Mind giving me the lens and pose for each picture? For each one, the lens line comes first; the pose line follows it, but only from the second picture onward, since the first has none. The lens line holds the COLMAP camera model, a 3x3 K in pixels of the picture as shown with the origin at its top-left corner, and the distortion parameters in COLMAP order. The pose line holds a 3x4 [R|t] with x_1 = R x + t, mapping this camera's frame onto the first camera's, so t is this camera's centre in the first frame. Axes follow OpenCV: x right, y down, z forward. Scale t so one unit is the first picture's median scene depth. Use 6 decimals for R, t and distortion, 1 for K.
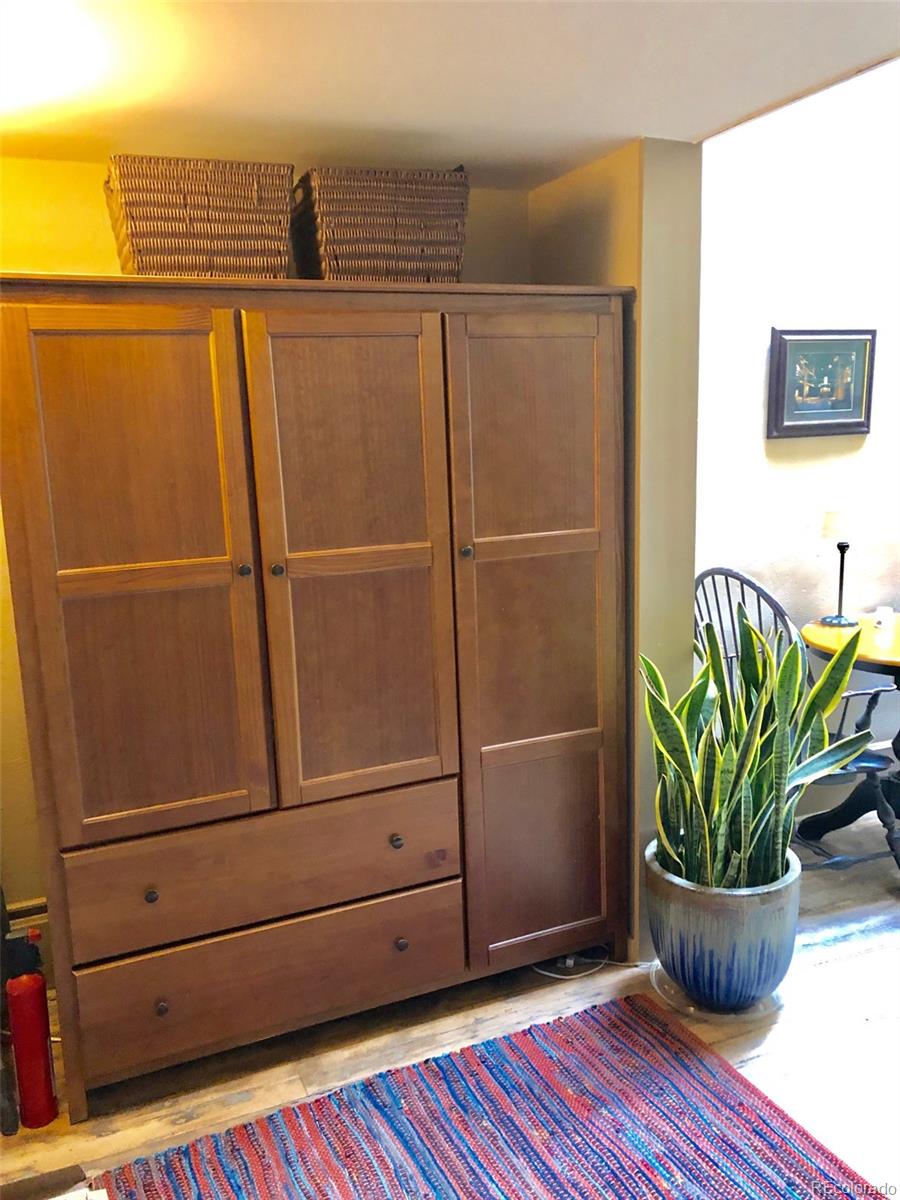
lens RADIAL K [[995.3, 0, 447.0], [0, 995.3, 596.2], [0, 0, 1]] dist [0.012222, -0.003385]
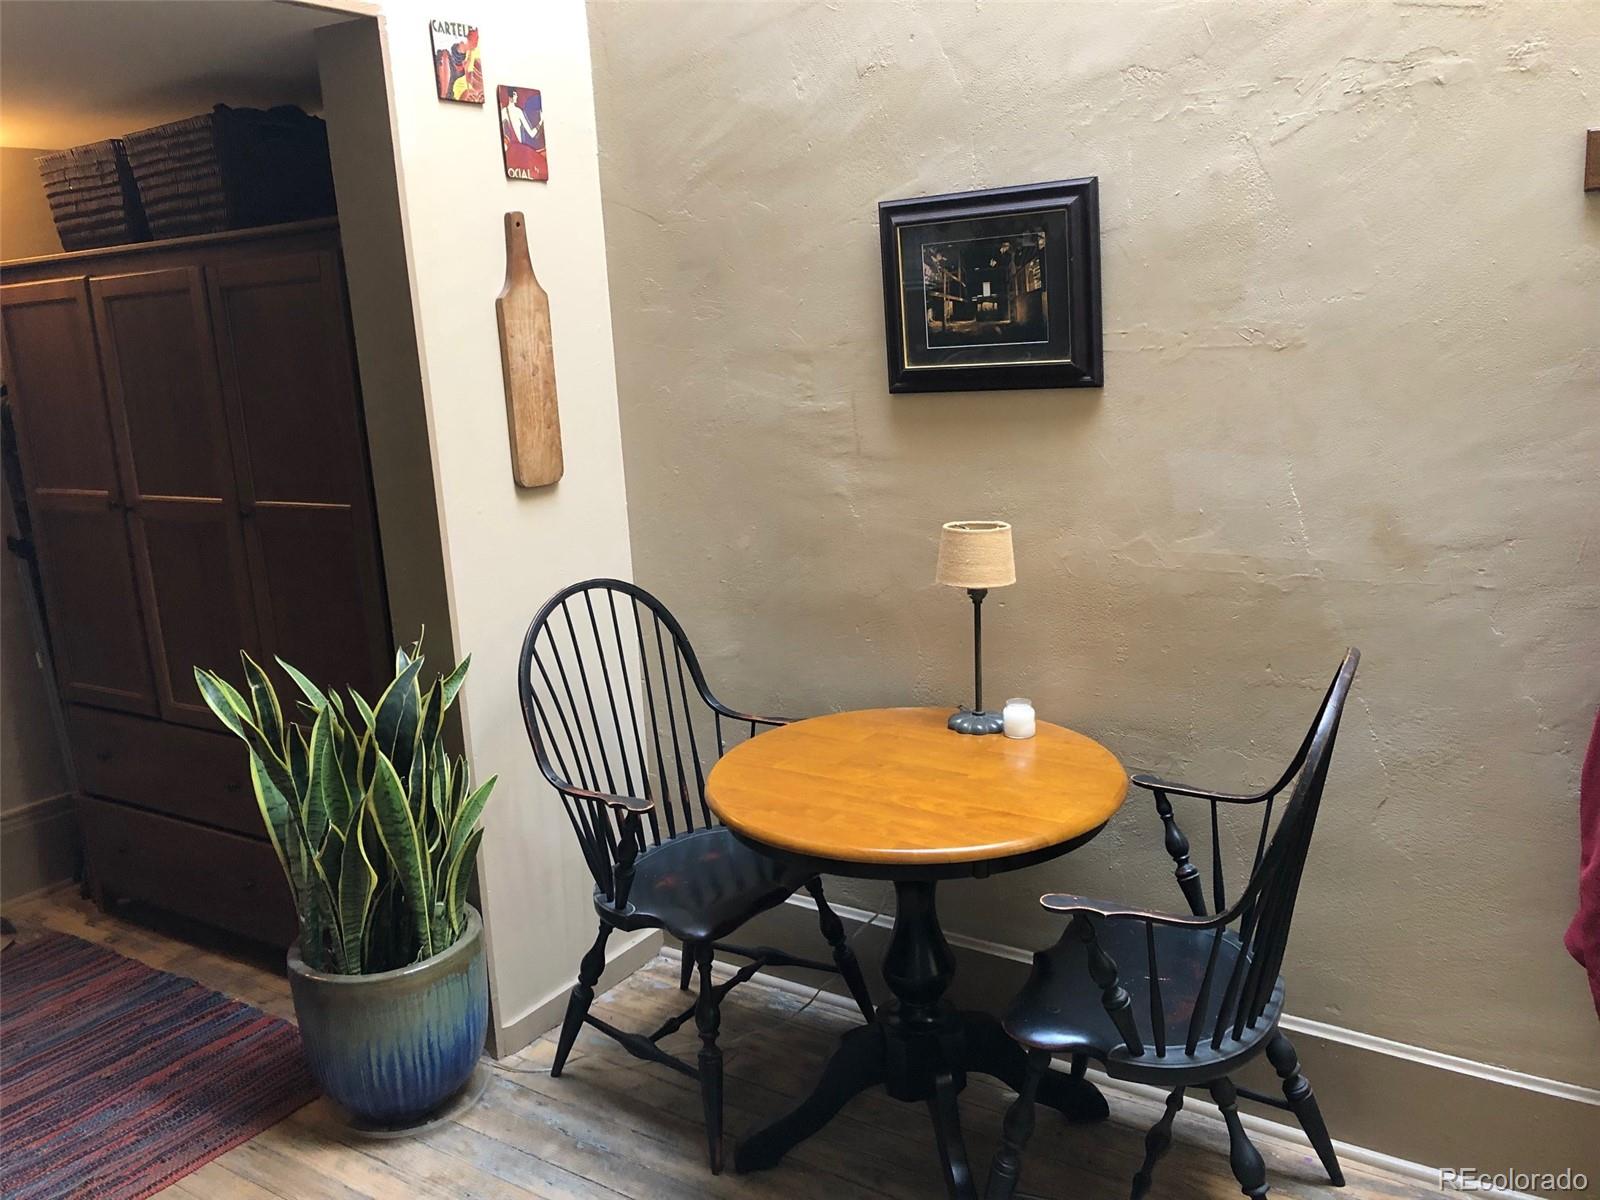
lens RADIAL K [[1327.0, 0, 801.4], [0, 1327.0, 606.6], [0, 0, 1]] dist [0.012222, -0.003385]
pose [[0.543437, 0.183764, -0.819089, 0.959063], [-0.107769, 0.982943, 0.149024, -0.143586], [0.832504, 0.007287, 0.553972, 0.515789]]
